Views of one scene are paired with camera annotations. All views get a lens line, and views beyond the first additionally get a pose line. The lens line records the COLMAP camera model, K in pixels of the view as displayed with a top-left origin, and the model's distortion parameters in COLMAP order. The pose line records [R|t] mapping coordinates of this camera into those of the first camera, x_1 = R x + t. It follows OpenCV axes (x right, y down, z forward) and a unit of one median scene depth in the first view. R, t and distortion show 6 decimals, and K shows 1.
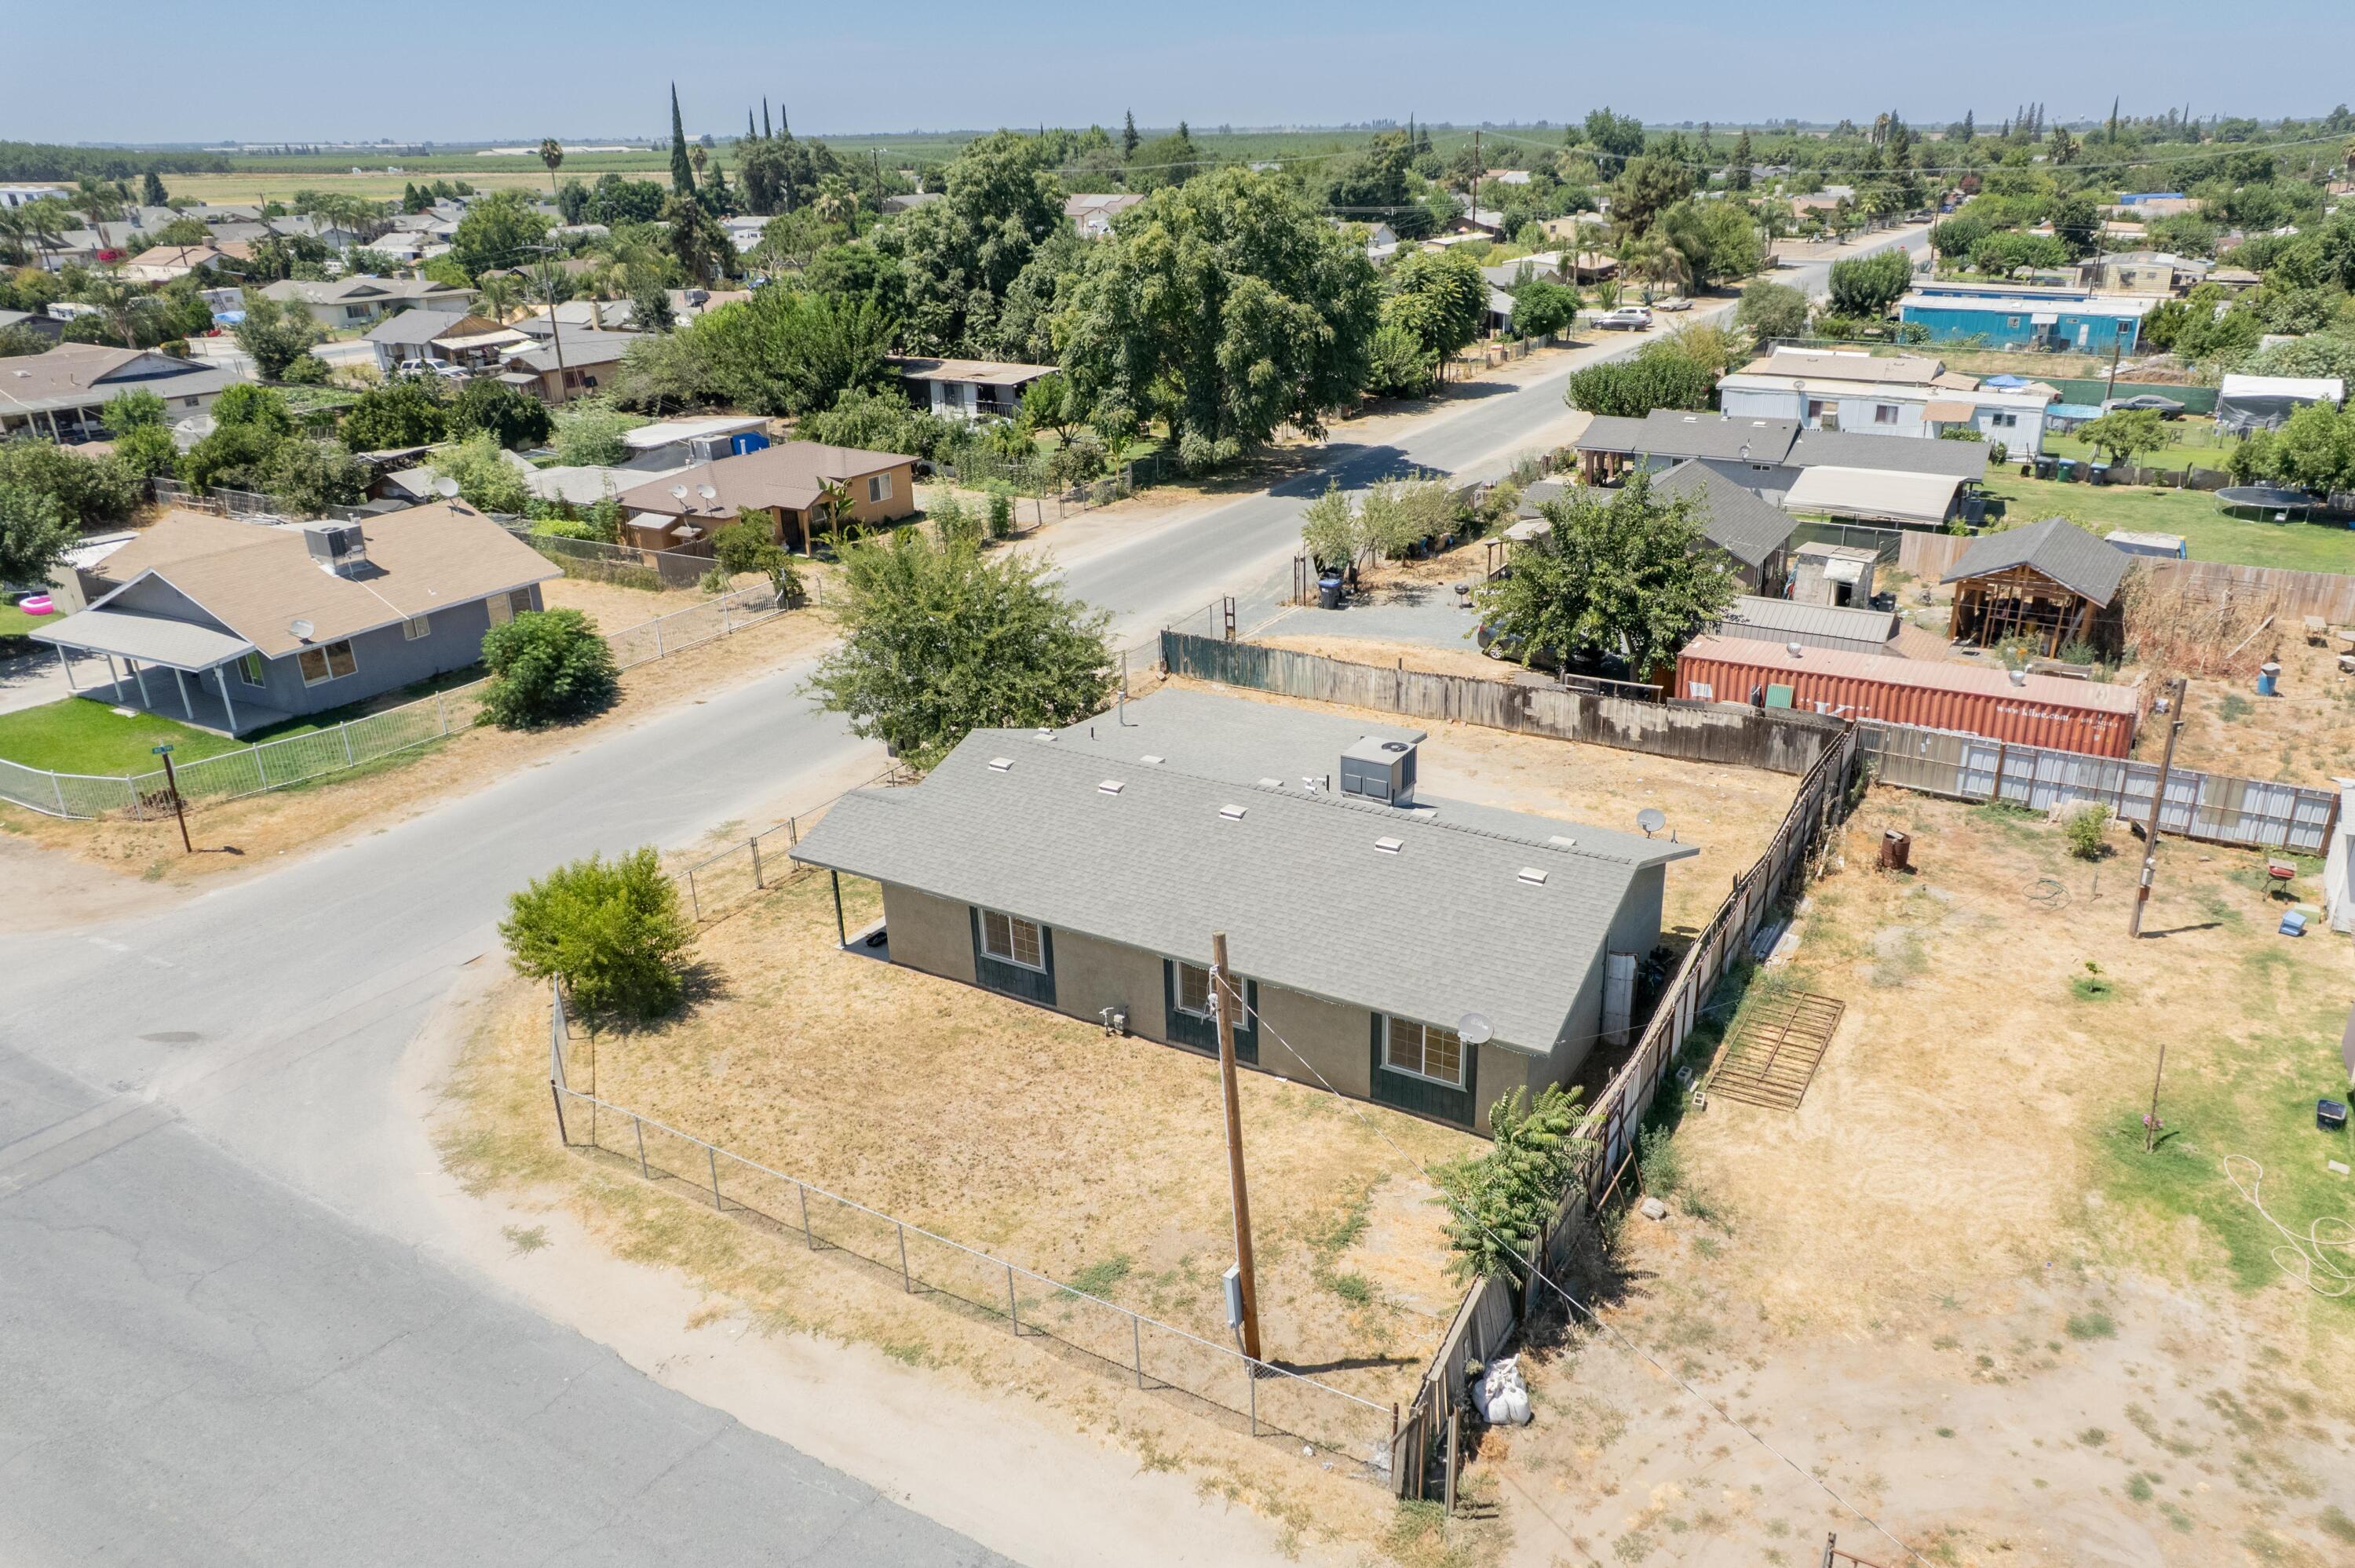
lens RADIAL K [[1664.1, 0, 1192.2], [0, 1664.1, 779.3], [0, 0, 1]] dist [-0.034340, 0.020355]
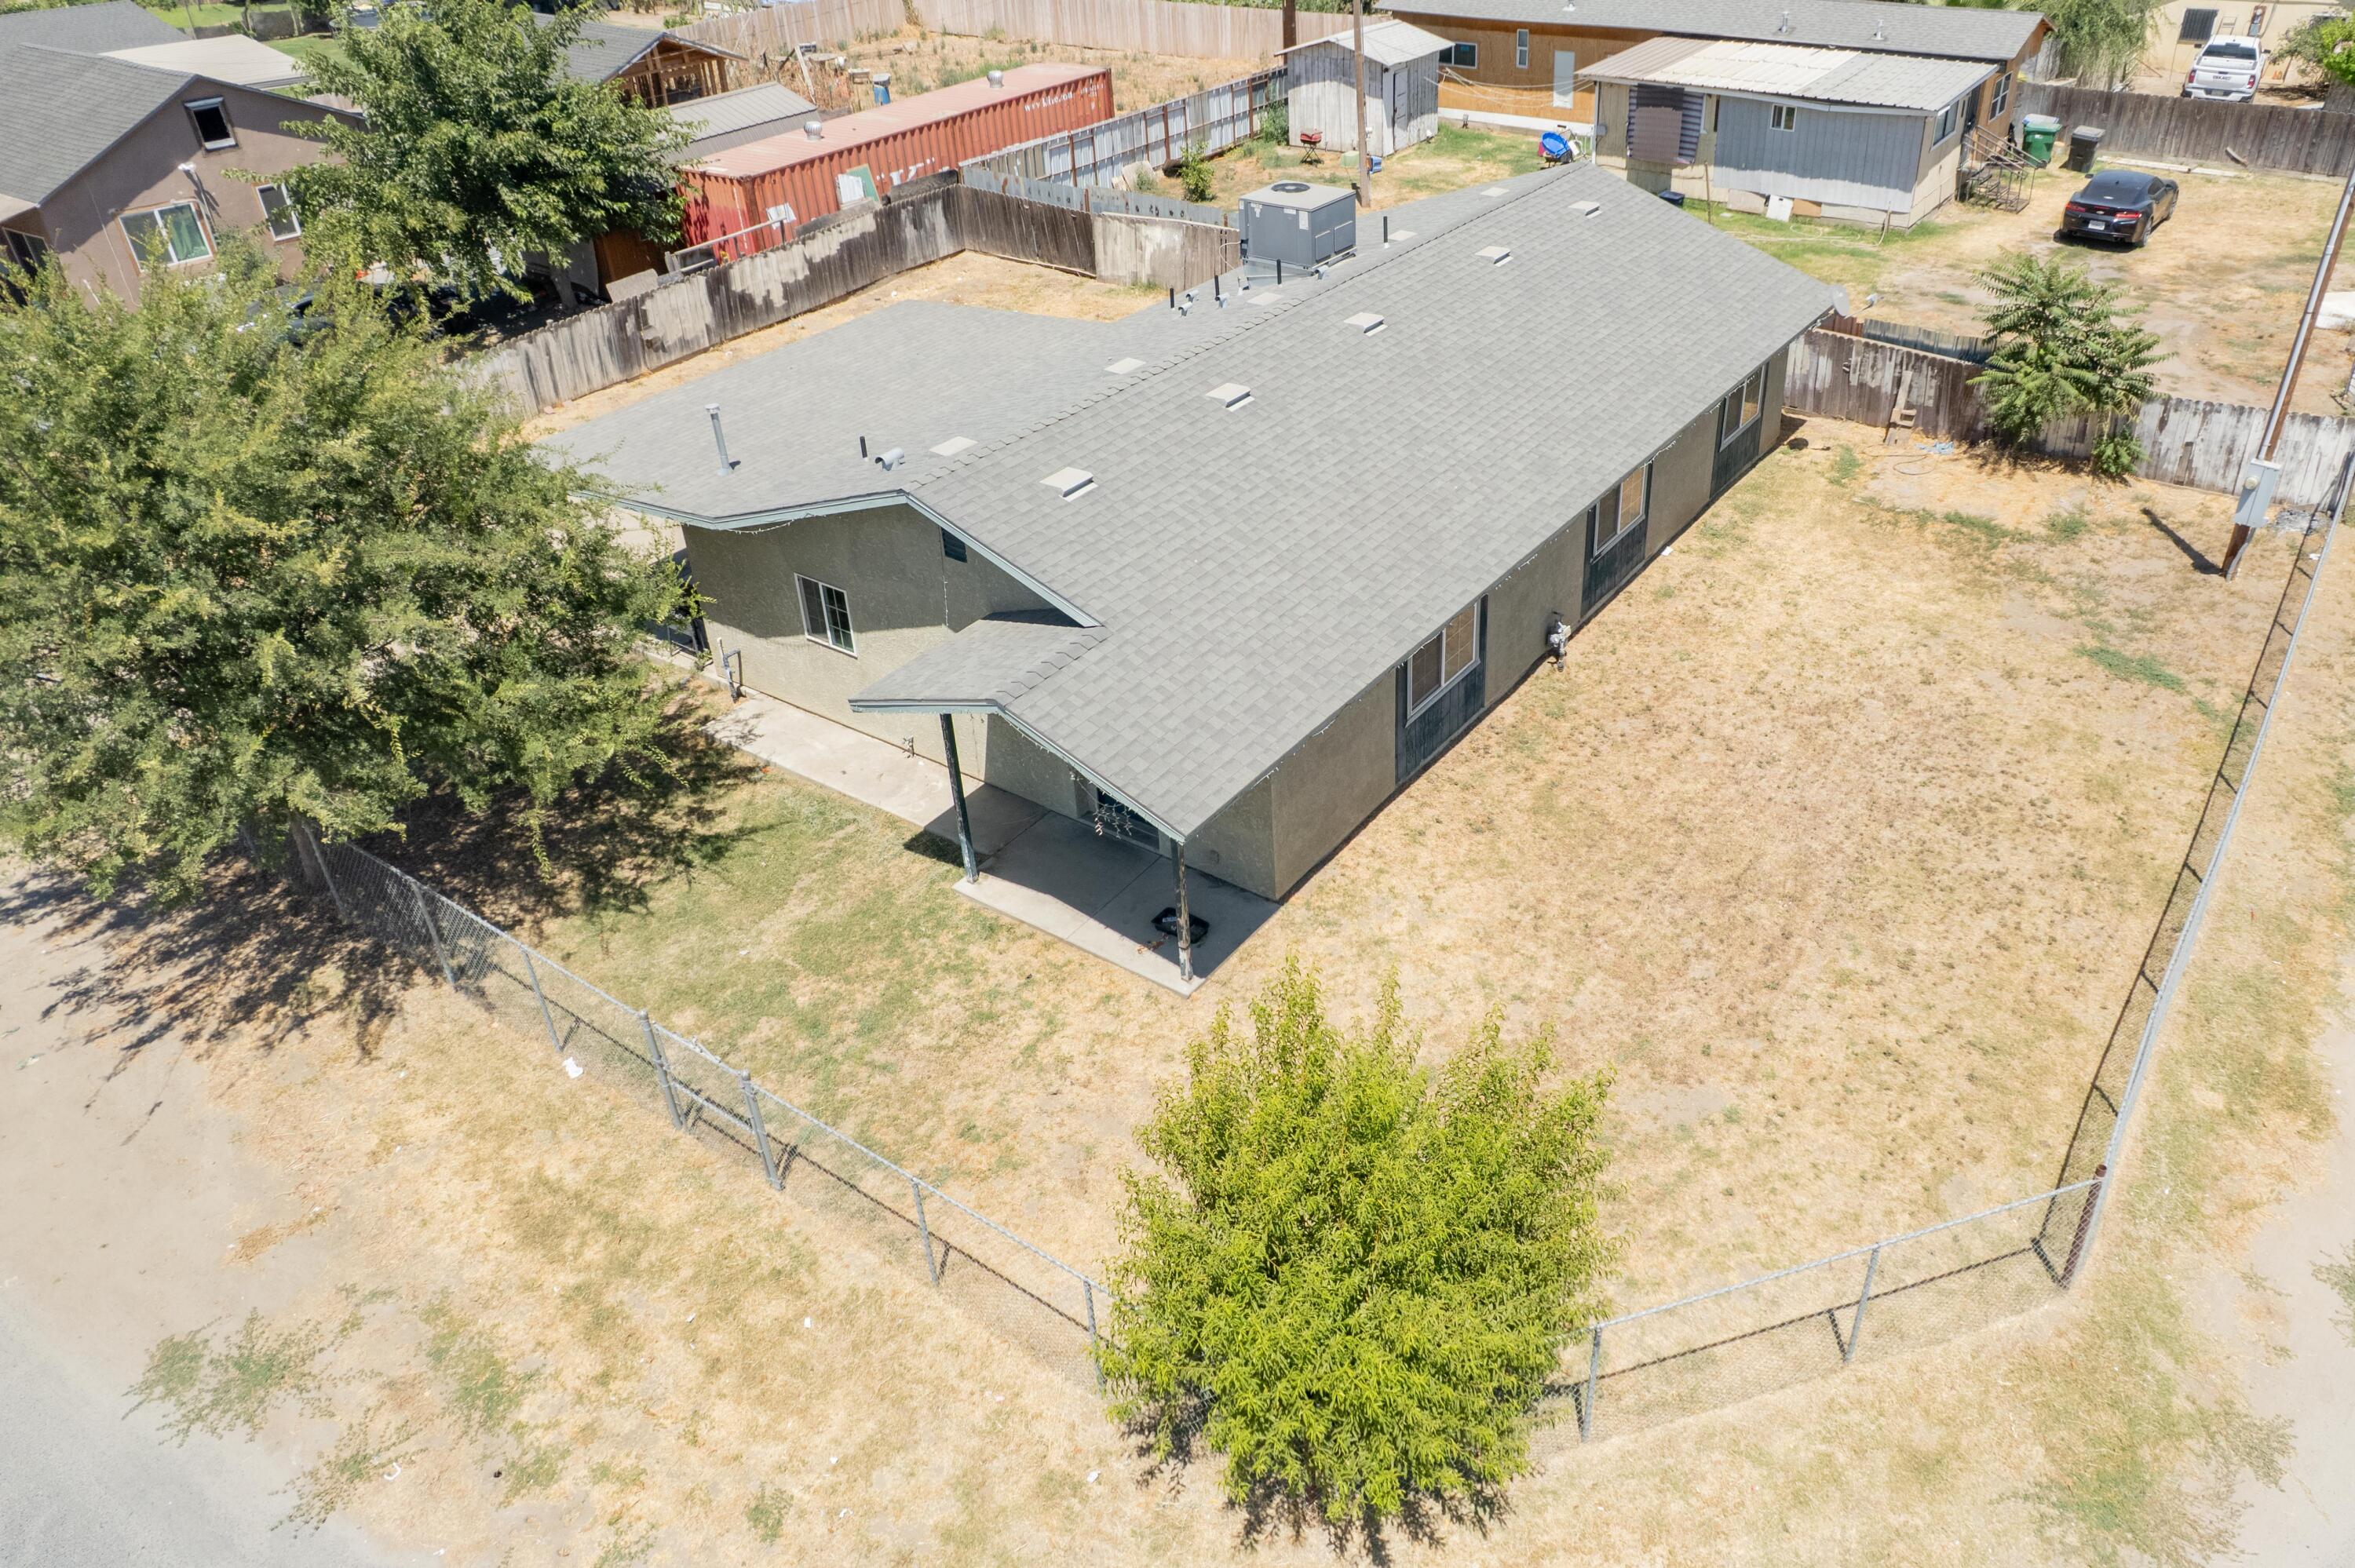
lens RADIAL K [[1664.1, 0, 1335.3], [0, 1664.1, 802.9], [0, 0, 1]] dist [-0.034340, 0.020355]
pose [[0.023117, -0.538255, 0.842465, -0.503052], [0.392354, 0.779965, 0.487558, -0.124218], [-0.919524, 0.319274, 0.229217, 0.765634]]
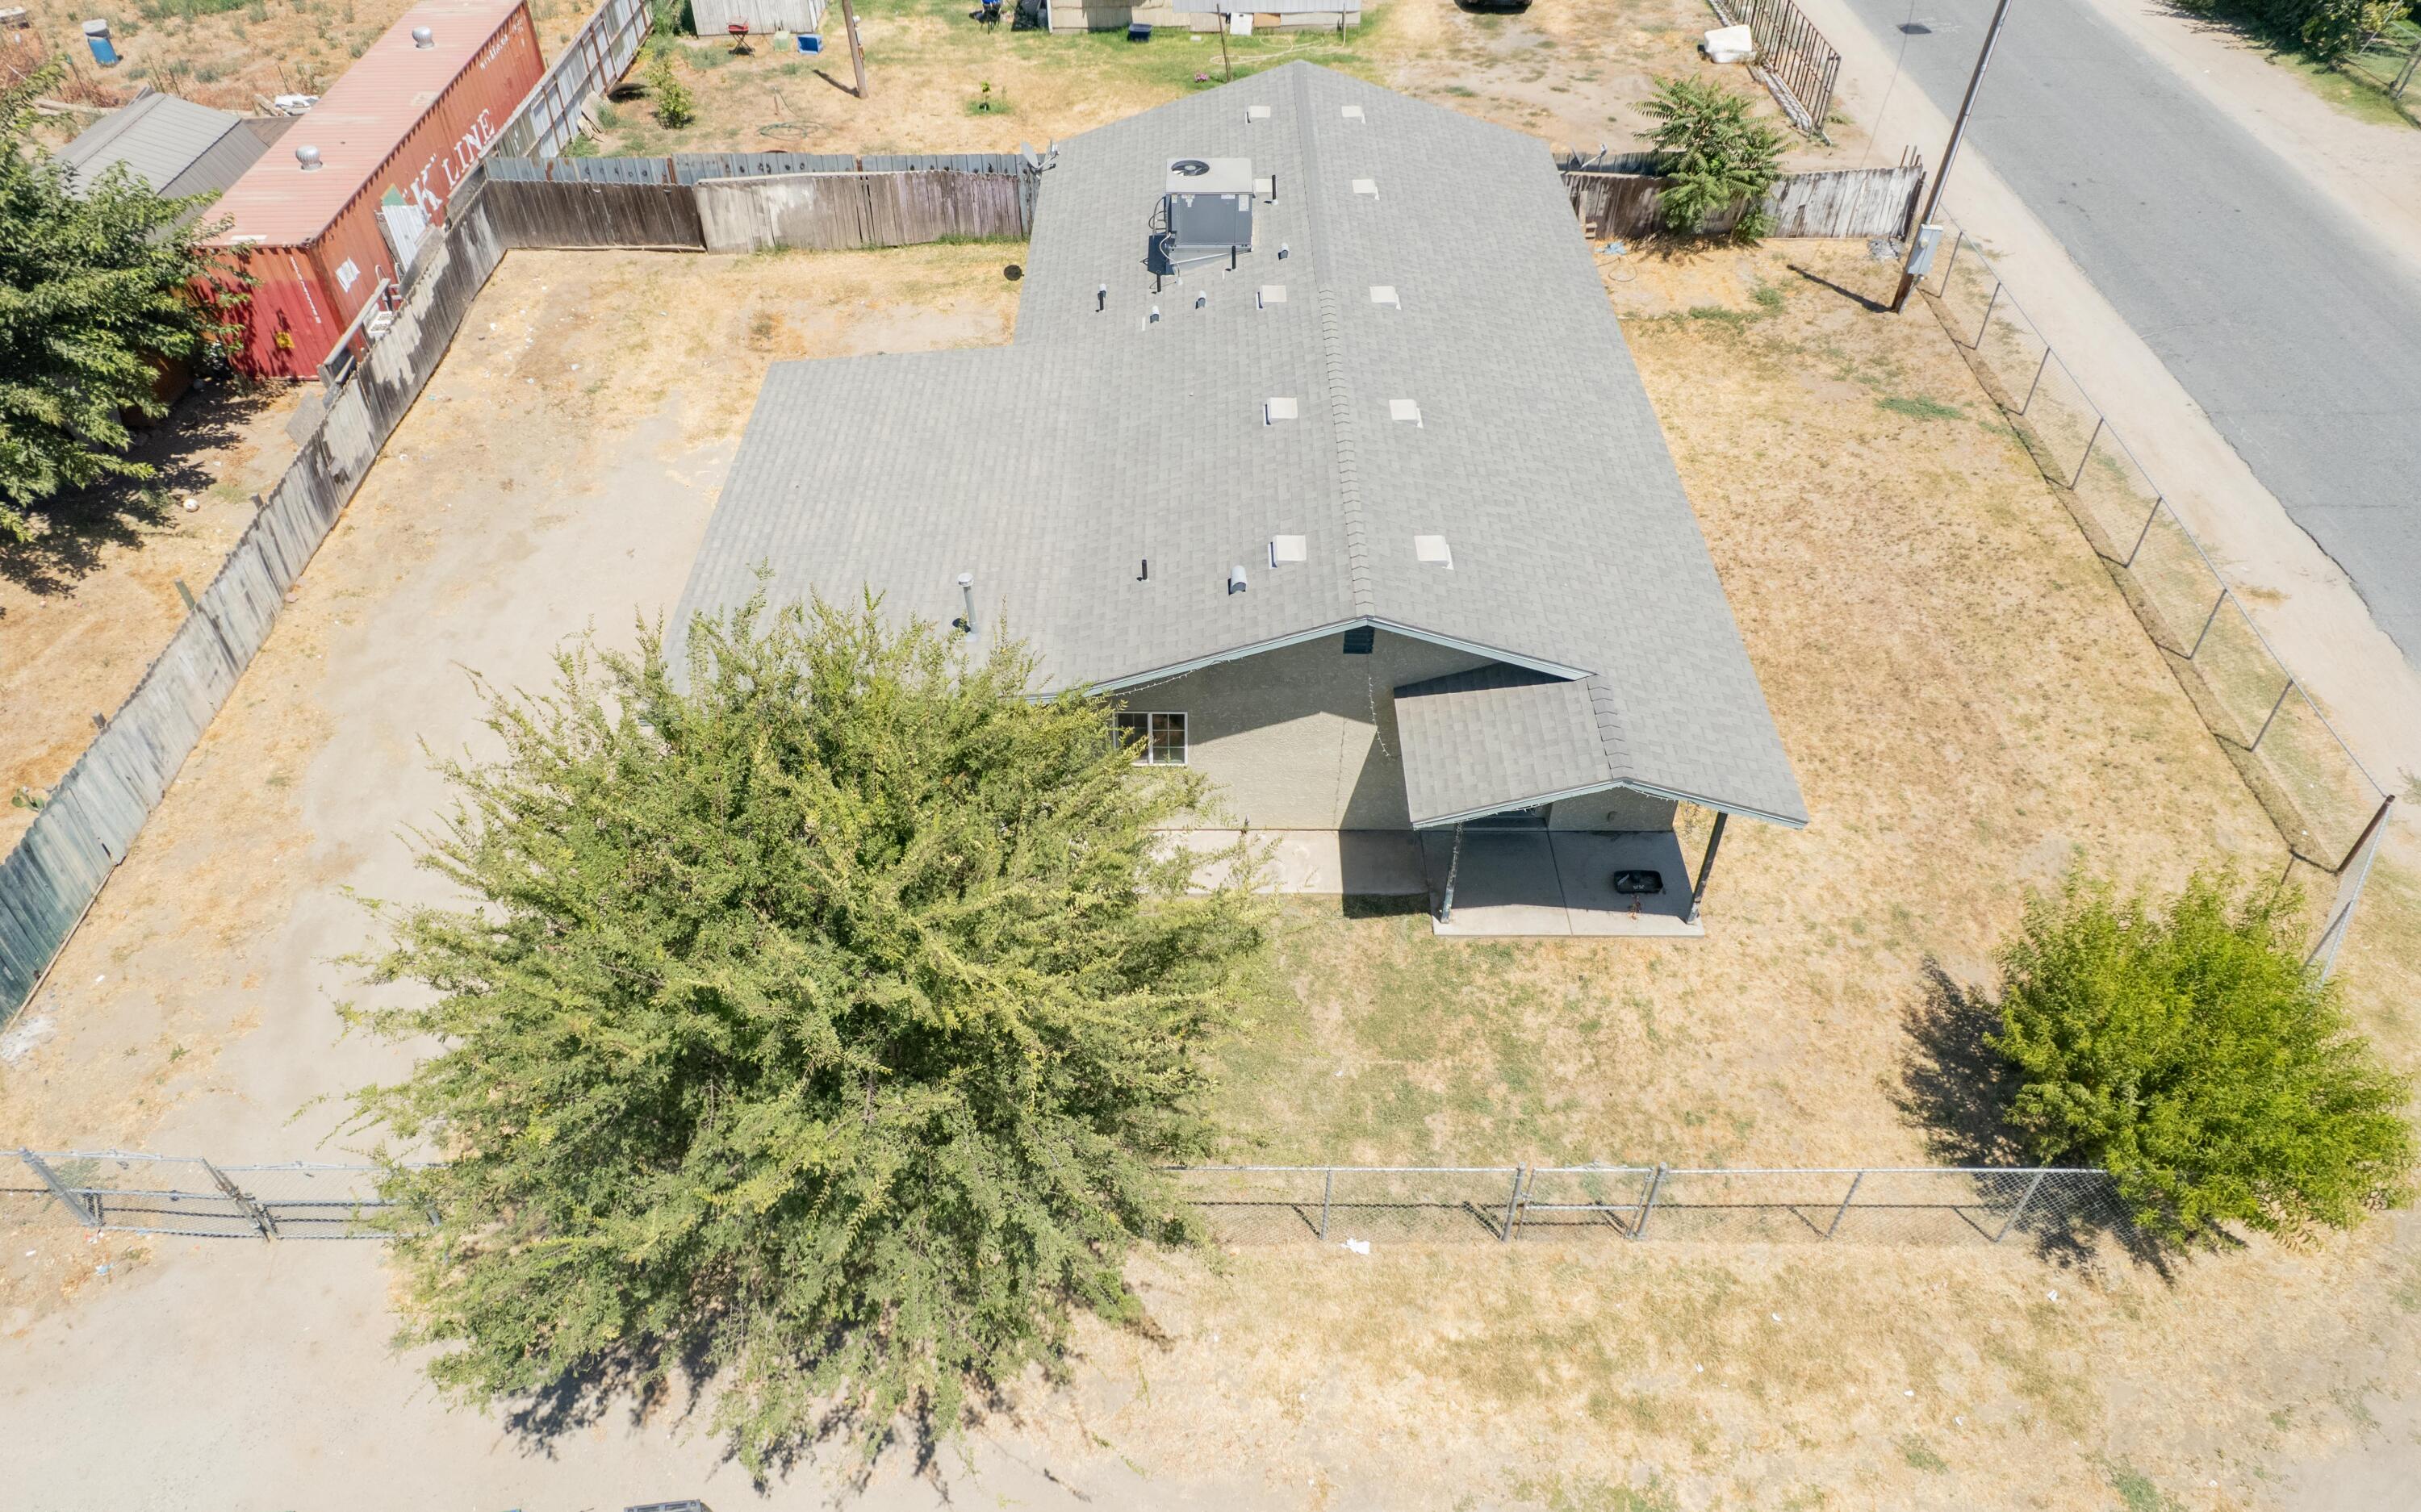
lens RADIAL K [[1594.6, 0, 1219.7], [0, 1594.6, 743.3], [0, 0, 1]] dist [-0.023283, 0.007507]
pose [[-0.534648, -0.558709, 0.634031, -0.379139], [0.335531, 0.548250, 0.766056, -0.334742], [-0.775610, 0.622307, -0.105657, 1.024474]]
